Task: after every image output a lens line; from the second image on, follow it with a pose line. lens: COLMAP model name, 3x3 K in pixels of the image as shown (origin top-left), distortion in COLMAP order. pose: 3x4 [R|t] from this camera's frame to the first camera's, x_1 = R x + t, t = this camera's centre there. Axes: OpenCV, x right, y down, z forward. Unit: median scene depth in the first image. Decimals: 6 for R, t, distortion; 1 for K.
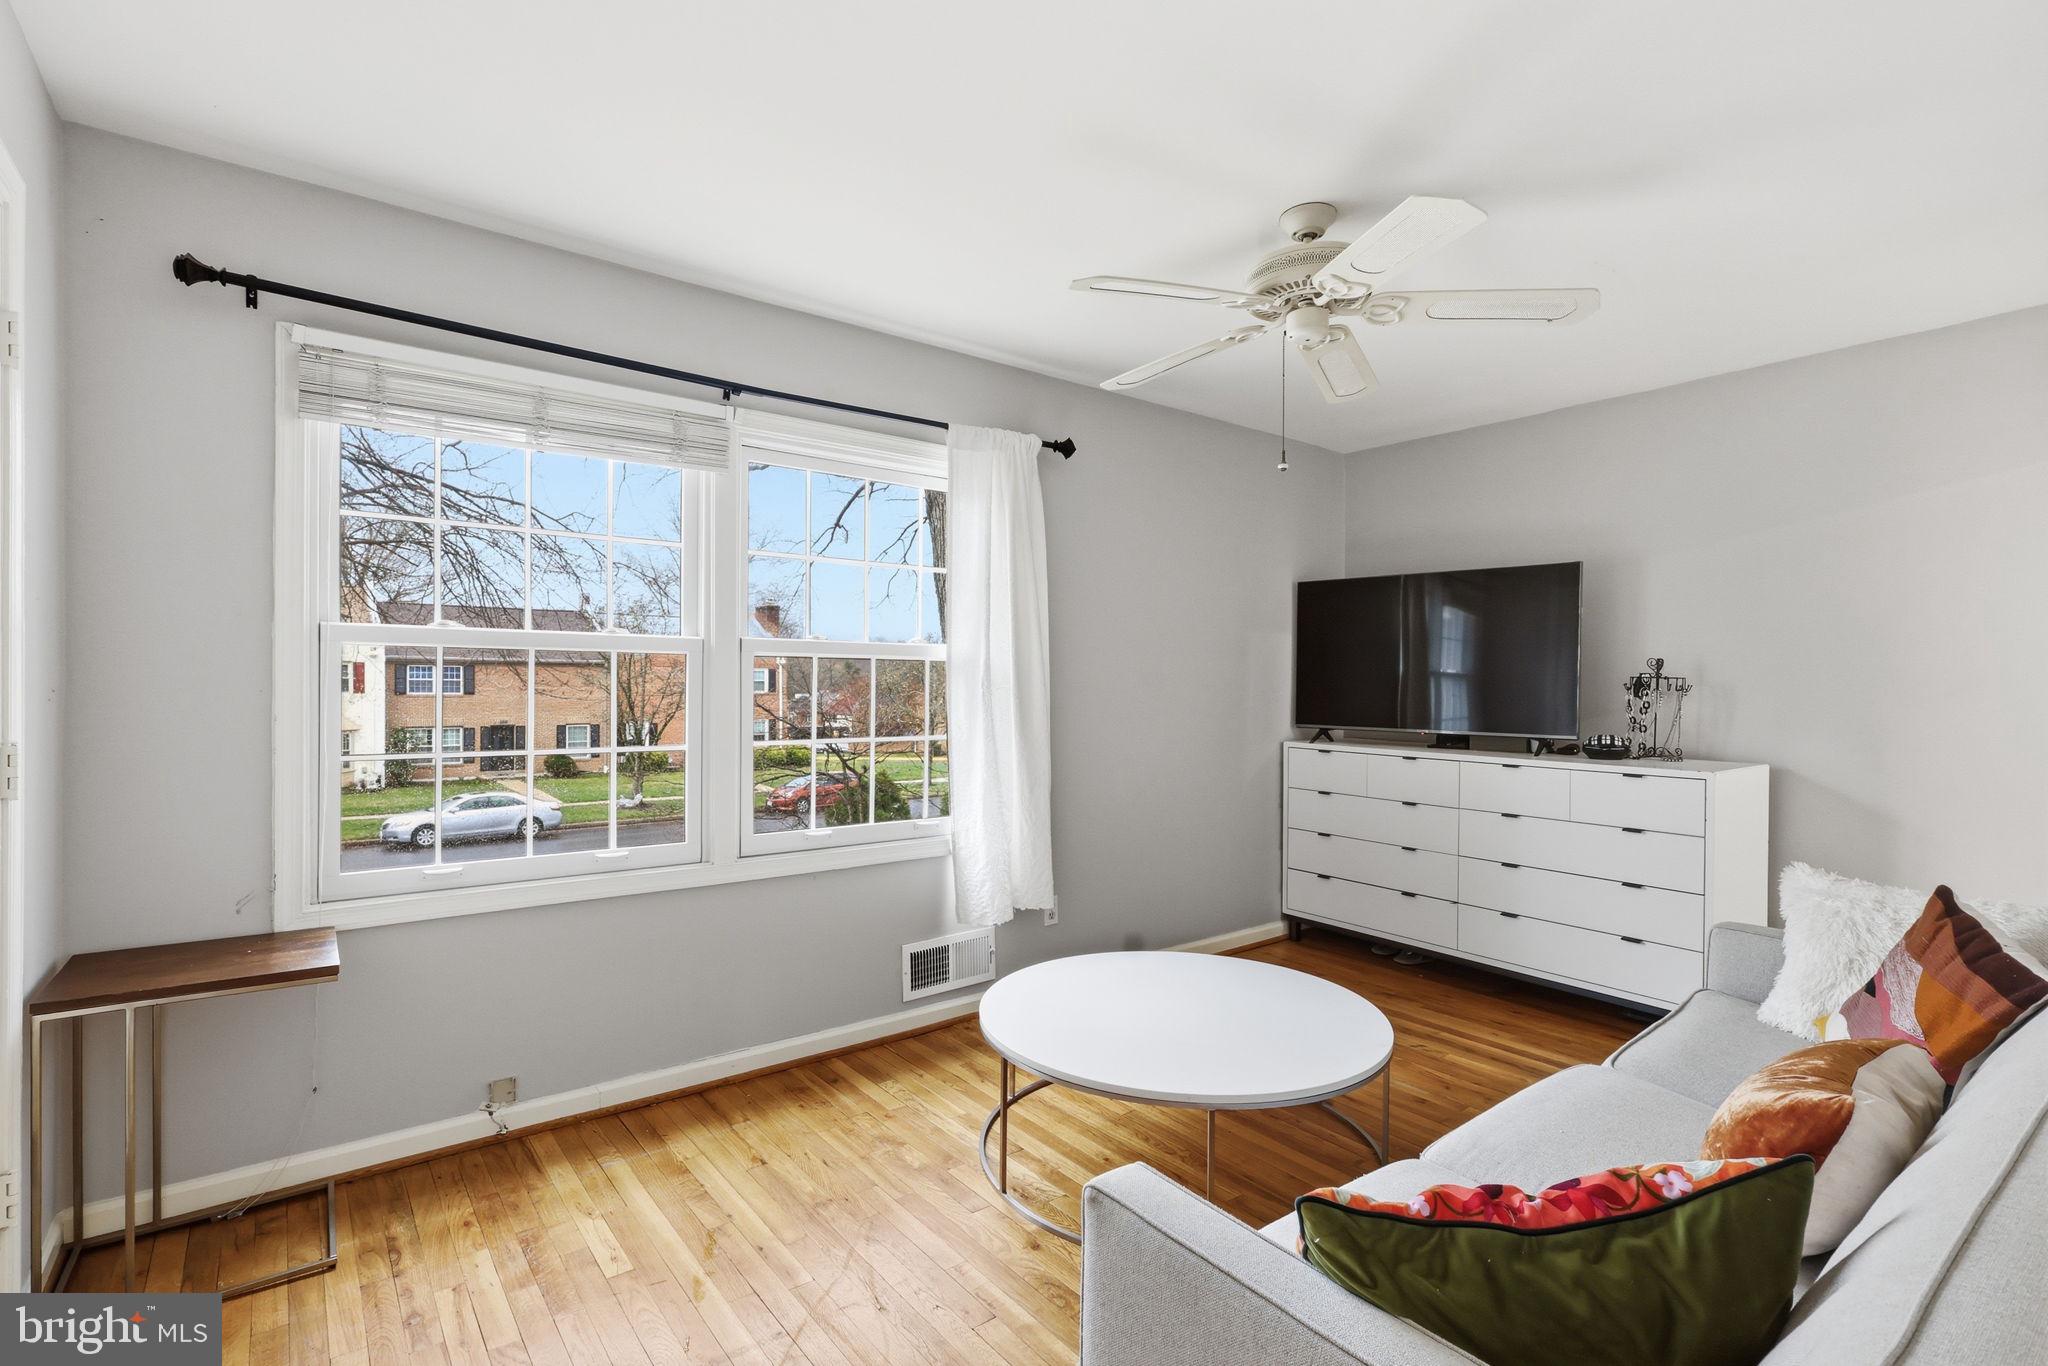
lens RADIAL K [[962.0, 0, 998.5], [0, 962.0, 679.9], [0, 0, 1]] dist [0.000135, 0.001796]
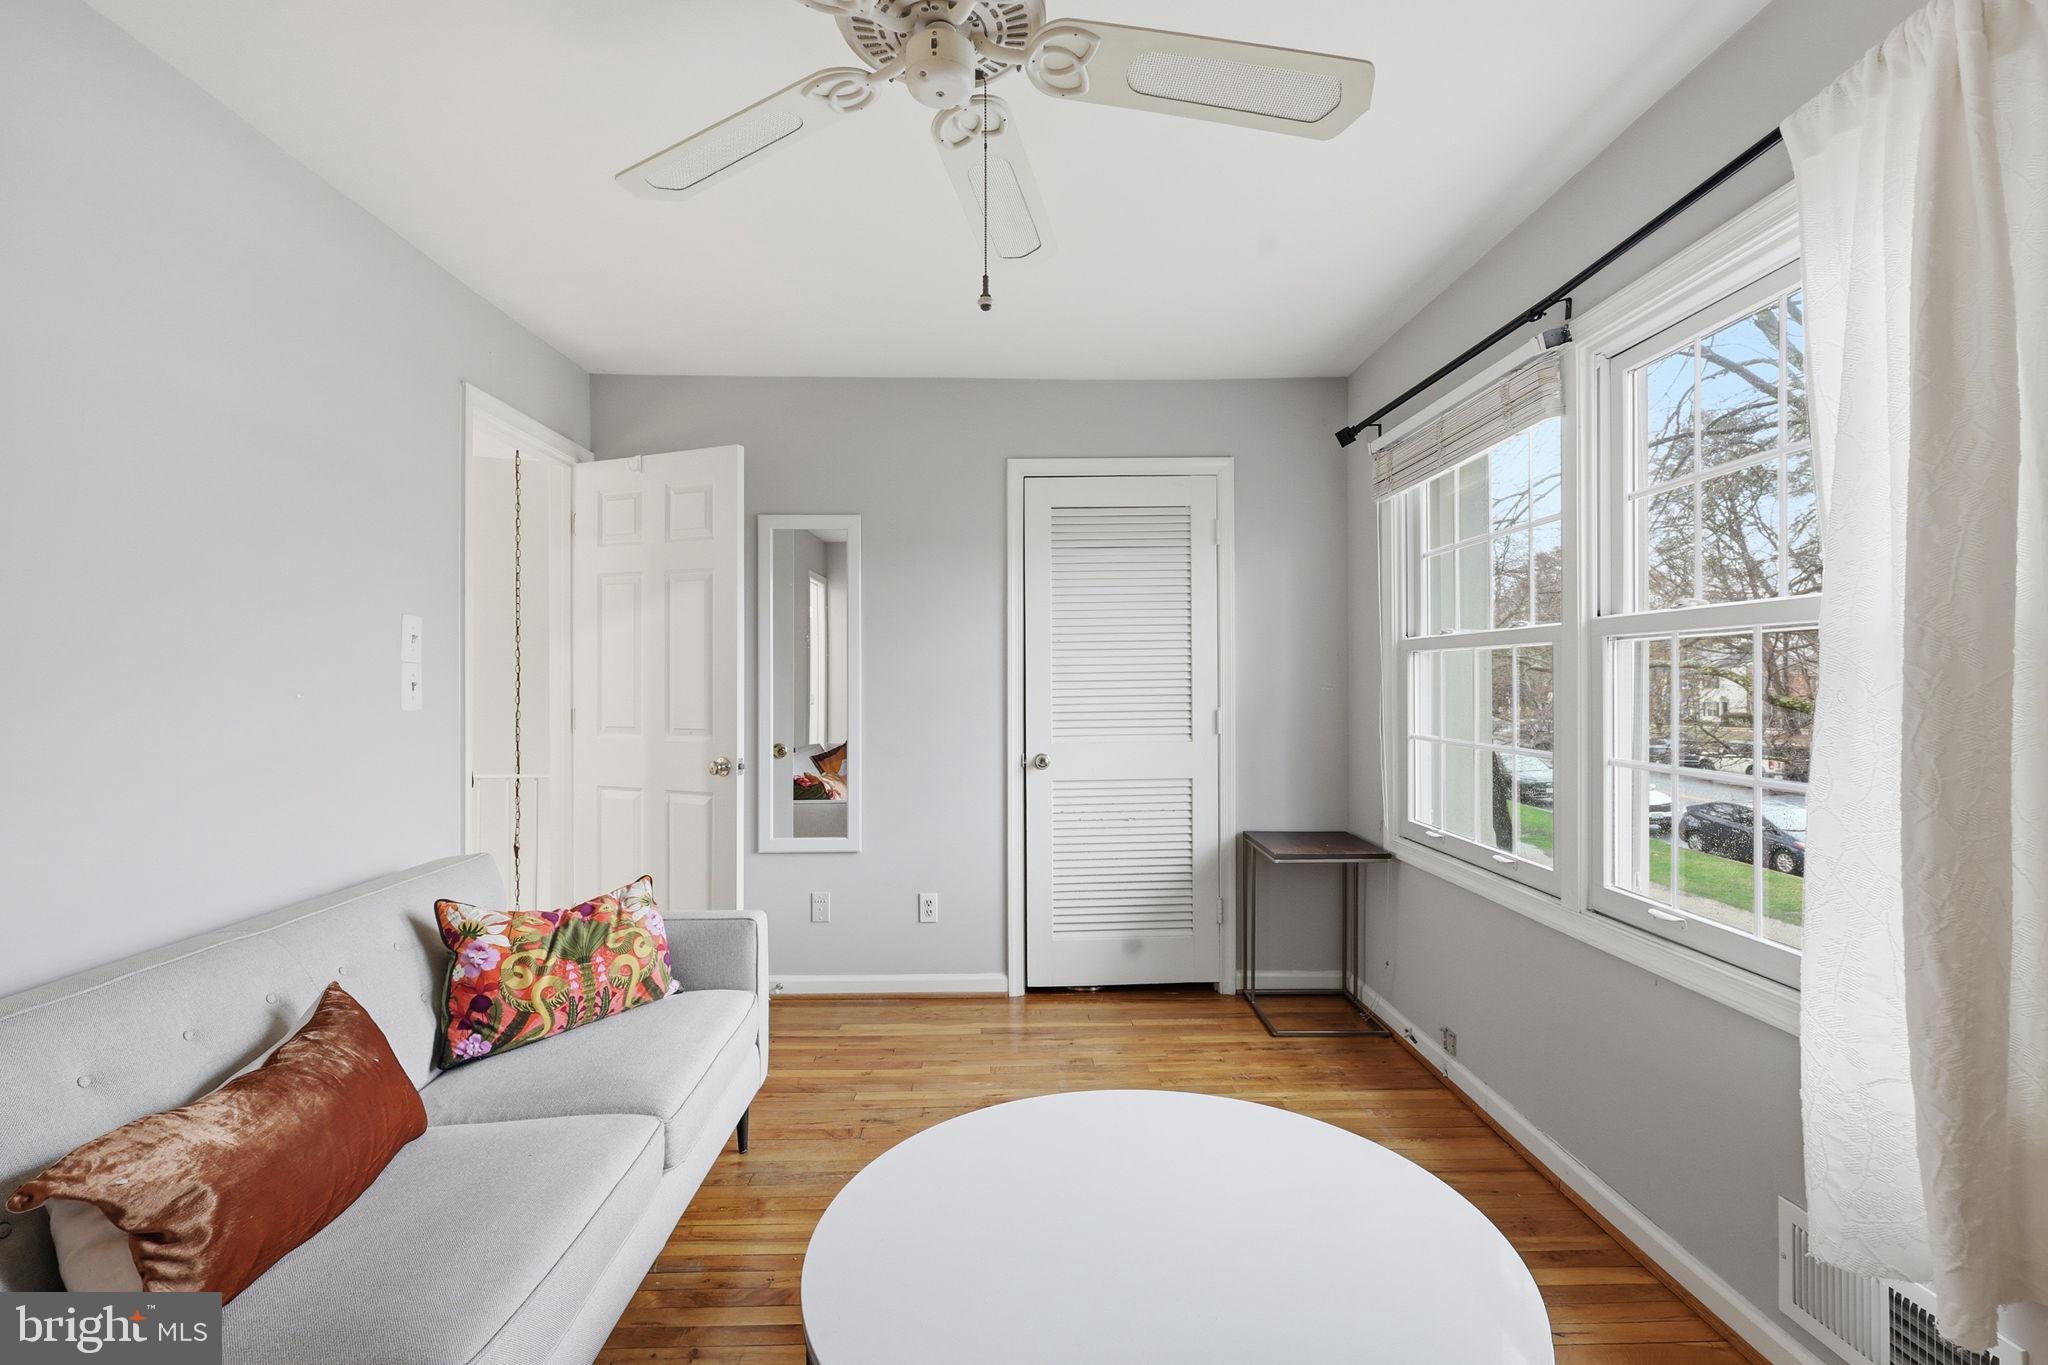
lens RADIAL K [[962.0, 0, 1022.2], [0, 962.0, 681.8], [0, 0, 1]] dist [0.000135, 0.001796]
pose [[-0.580496, 0.000951, -0.814263, 0.498348], [0.002935, 0.999995, -0.000924, 0.003334], [0.814258, -0.002926, -0.580496, 0.887578]]
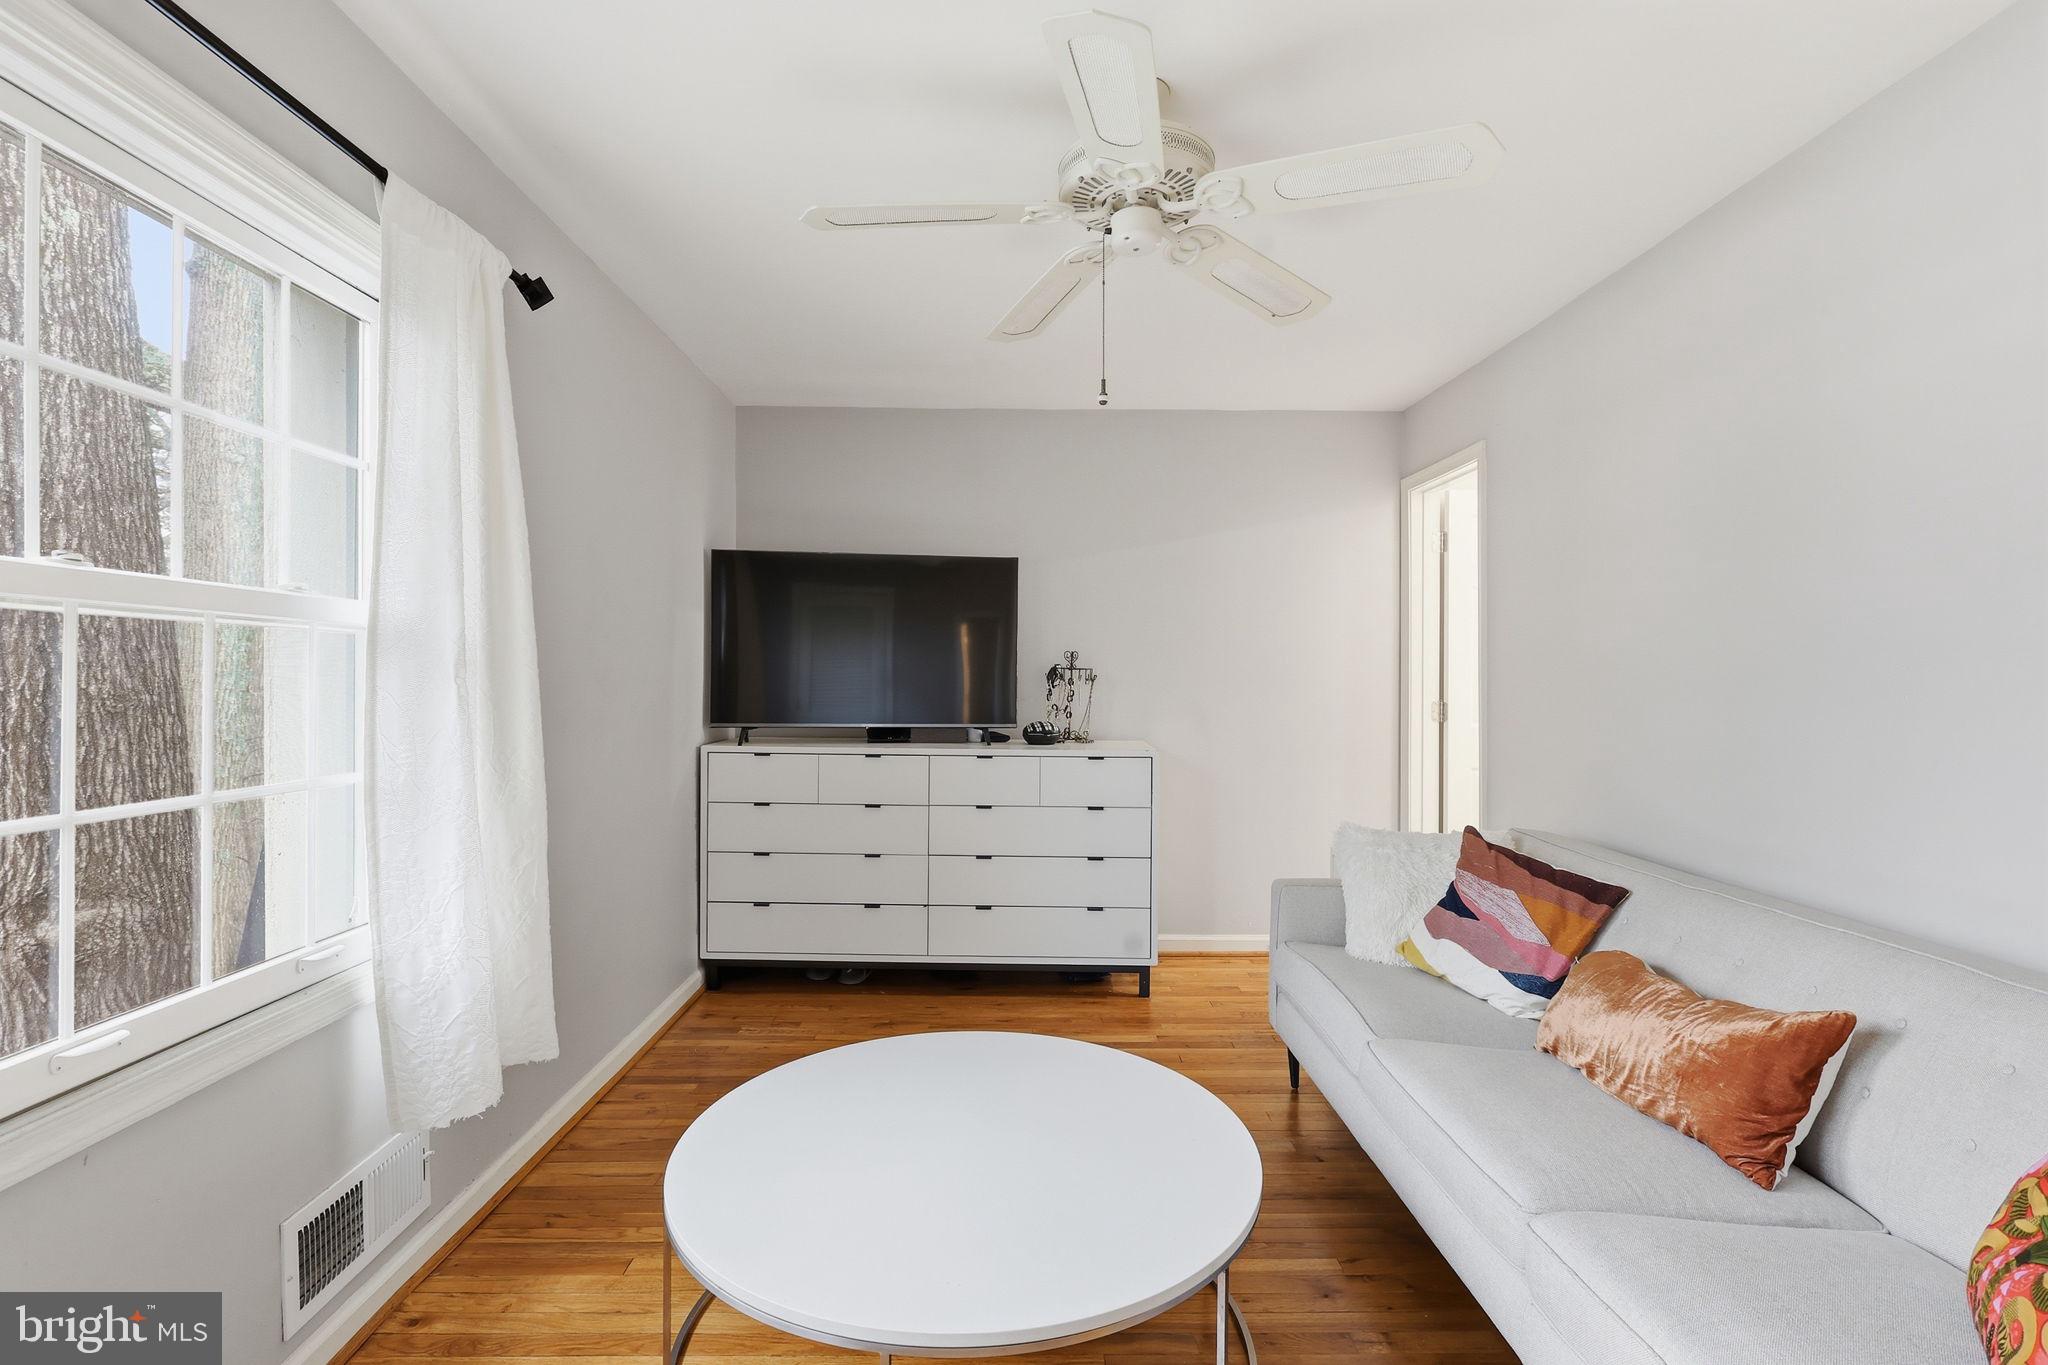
lens RADIAL K [[962.0, 0, 1020.4], [0, 962.0, 677.6], [0, 0, 1]] dist [0.000135, 0.001796]
pose [[0.591278, -0.005638, 0.806448, -0.245349], [-0.000271, 0.999974, 0.007190, 0.000064], [-0.806468, -0.004470, 0.591261, 0.384903]]
